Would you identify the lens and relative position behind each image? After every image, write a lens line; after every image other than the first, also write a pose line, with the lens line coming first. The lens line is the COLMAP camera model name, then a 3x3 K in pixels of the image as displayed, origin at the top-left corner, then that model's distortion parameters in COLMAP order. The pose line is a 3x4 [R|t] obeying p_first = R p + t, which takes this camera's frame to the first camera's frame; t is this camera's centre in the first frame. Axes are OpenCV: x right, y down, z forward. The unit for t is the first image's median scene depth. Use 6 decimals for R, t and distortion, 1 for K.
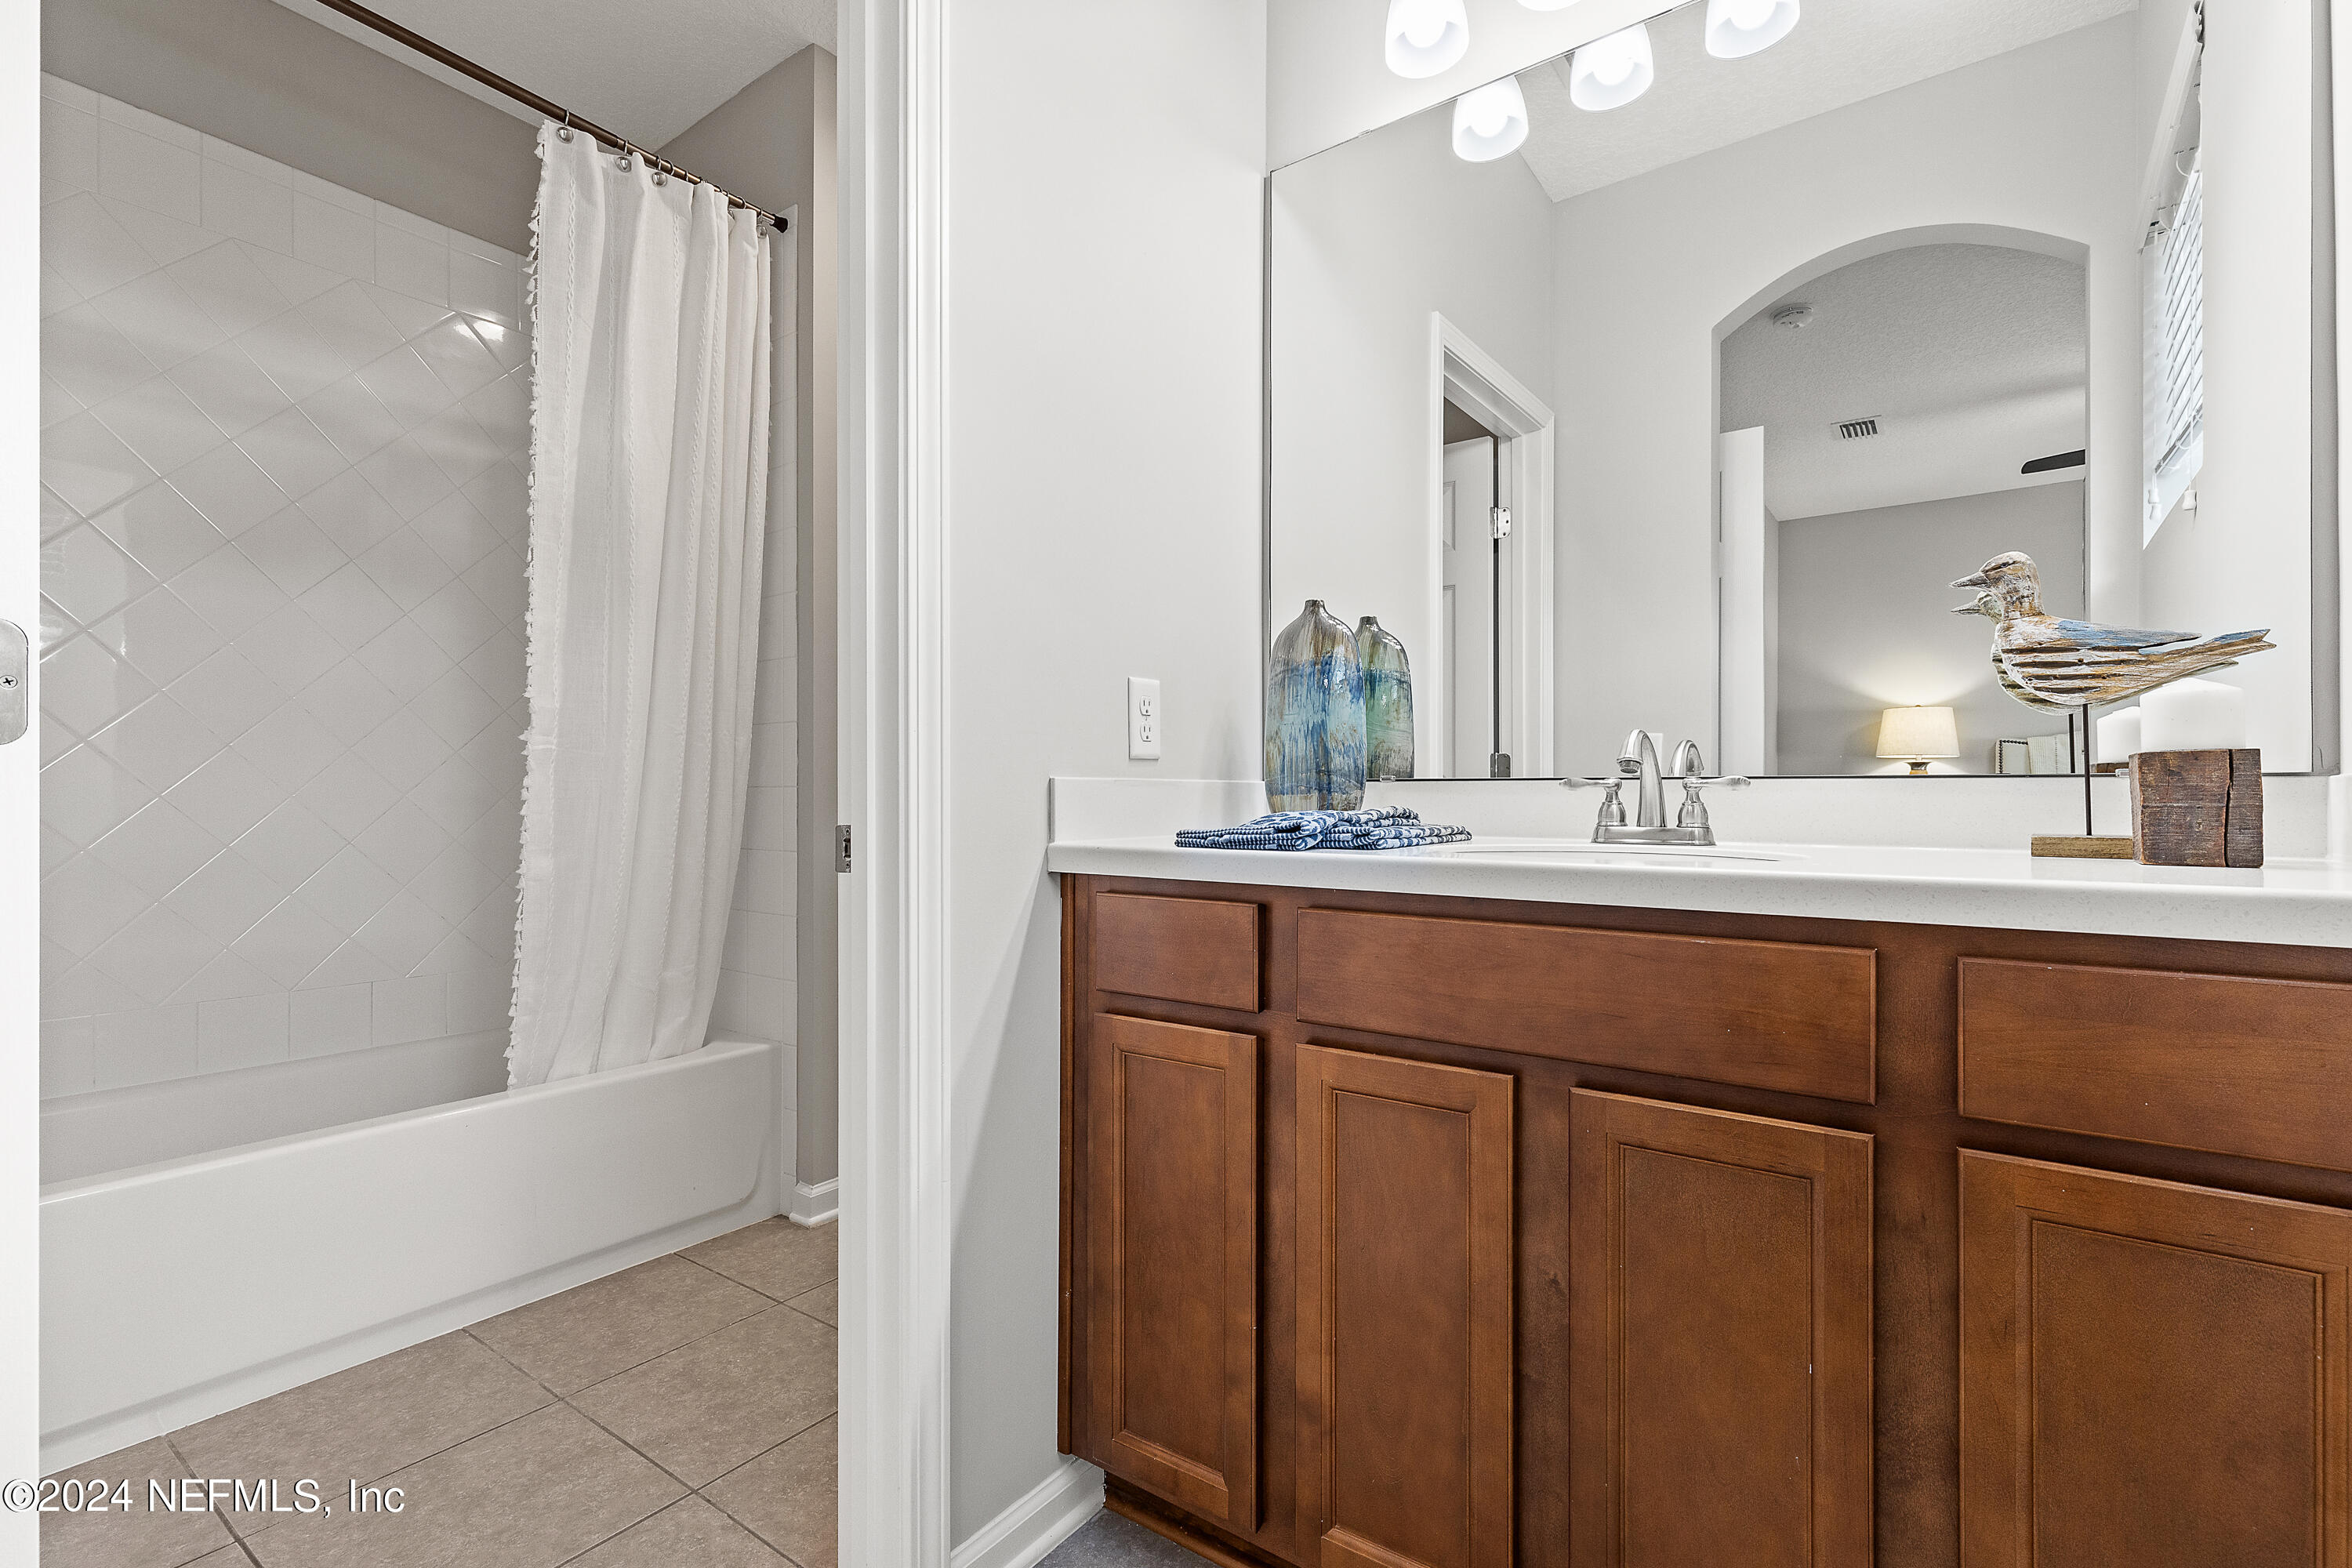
lens RADIAL K [[1074.6, 0, 1174.2], [0, 1074.6, 775.1], [0, 0, 1]] dist [0.001057, 0.000038]
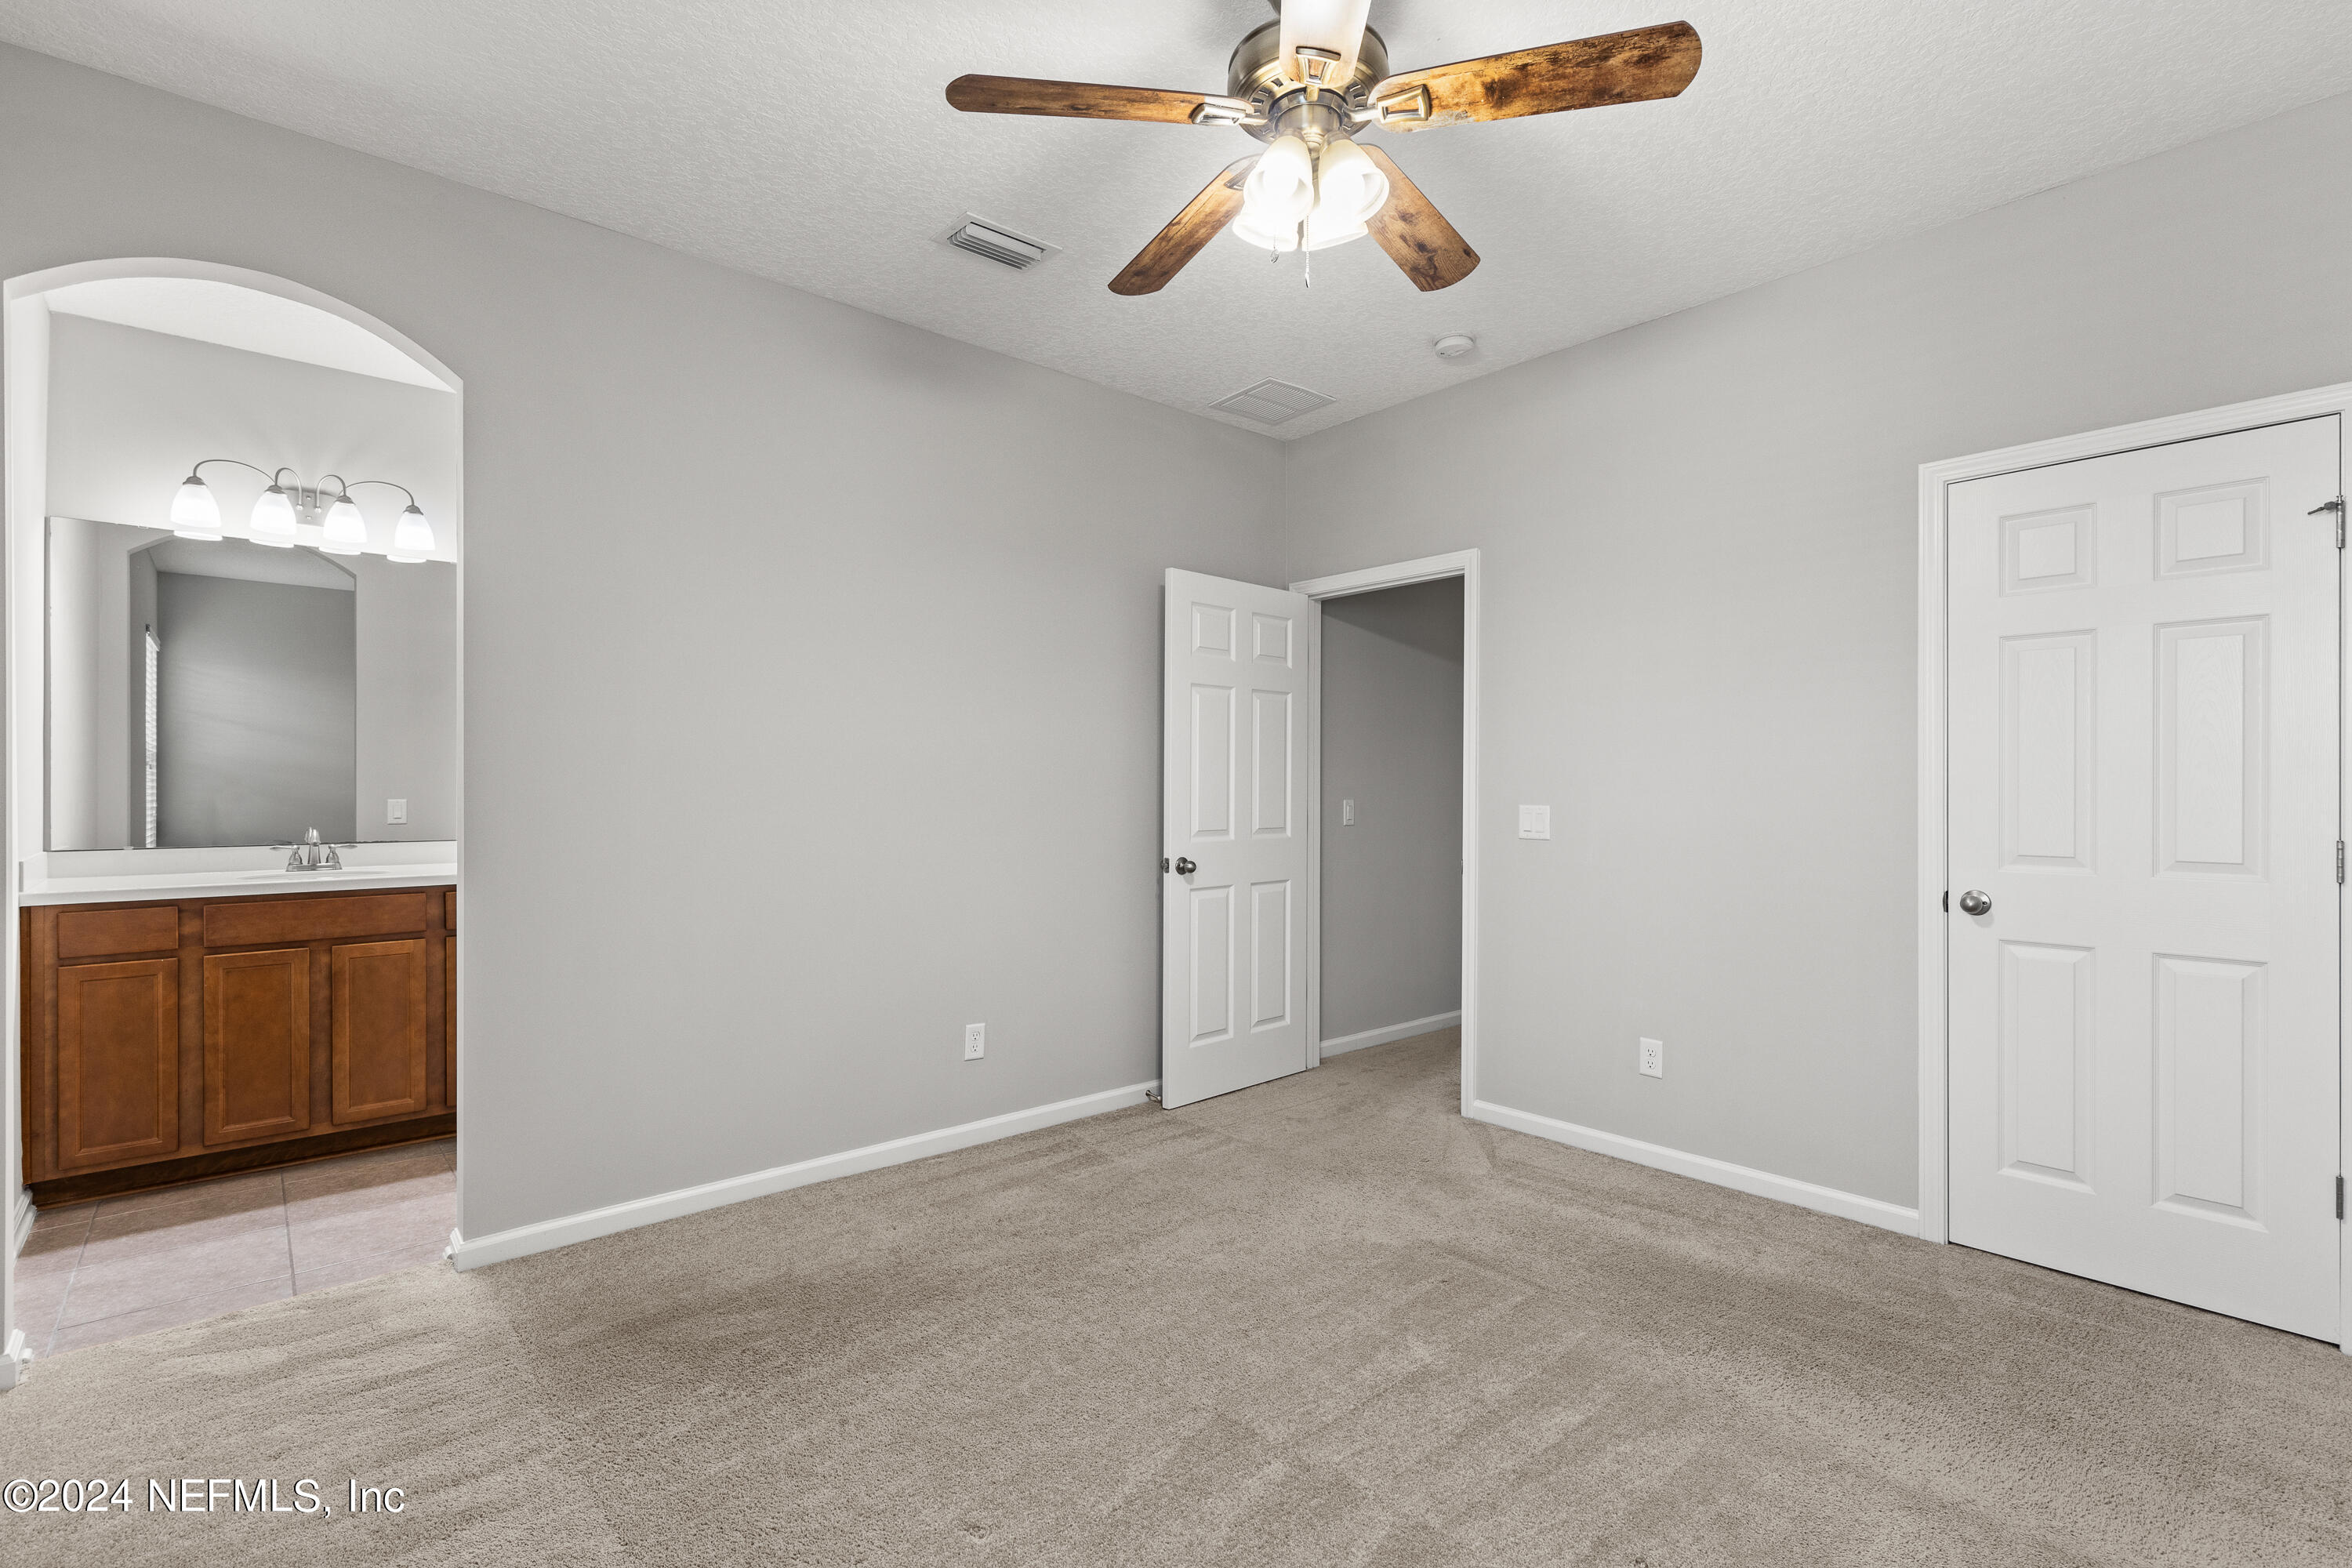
lens RADIAL K [[1074.6, 0, 1167.8], [0, 1074.6, 790.7], [0, 0, 1]] dist [0.001057, 0.000038]
pose [[0.206037, -0.006283, 0.978524, -1.754288], [-0.007044, 0.999944, 0.007904, -0.171418], [-0.978519, -0.008521, 0.205982, -1.643389]]
